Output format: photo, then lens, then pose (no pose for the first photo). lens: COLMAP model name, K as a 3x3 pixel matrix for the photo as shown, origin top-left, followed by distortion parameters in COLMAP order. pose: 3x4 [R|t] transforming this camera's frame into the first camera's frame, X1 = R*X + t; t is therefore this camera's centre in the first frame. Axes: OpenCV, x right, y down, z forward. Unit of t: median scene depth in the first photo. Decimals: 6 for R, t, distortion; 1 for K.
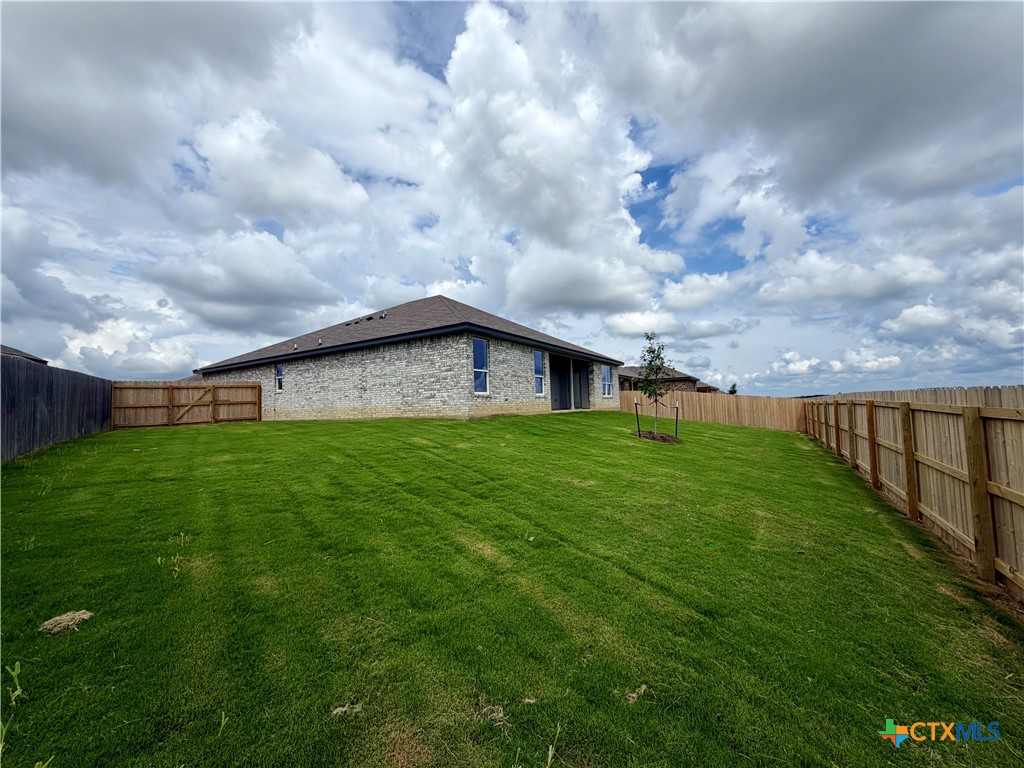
lens RADIAL K [[408.3, 0, 511.0], [0, 408.3, 384.8], [0, 0, 1]] dist [-0.004252, -0.000683]
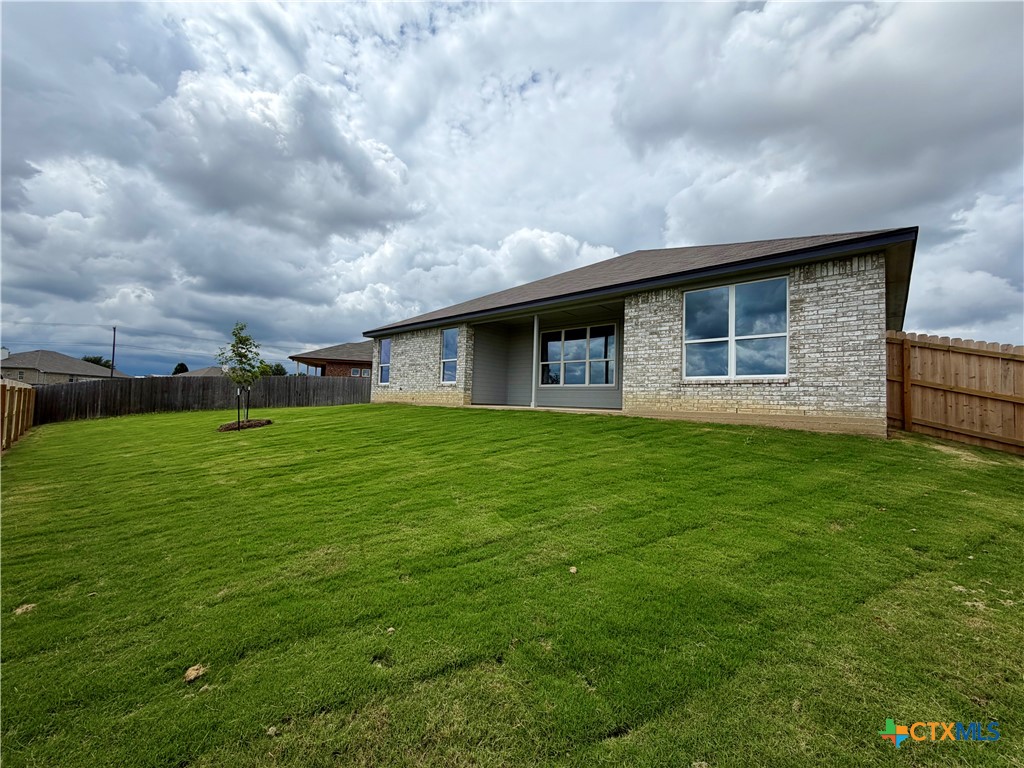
lens RADIAL K [[408.3, 0, 510.9], [0, 408.3, 385.6], [0, 0, 1]] dist [-0.004252, -0.000683]
pose [[-0.195939, -0.006974, -0.980591, 0.939323], [0.034693, 0.999299, -0.014039, 0.050607], [0.980002, -0.036770, -0.195560, 1.432643]]
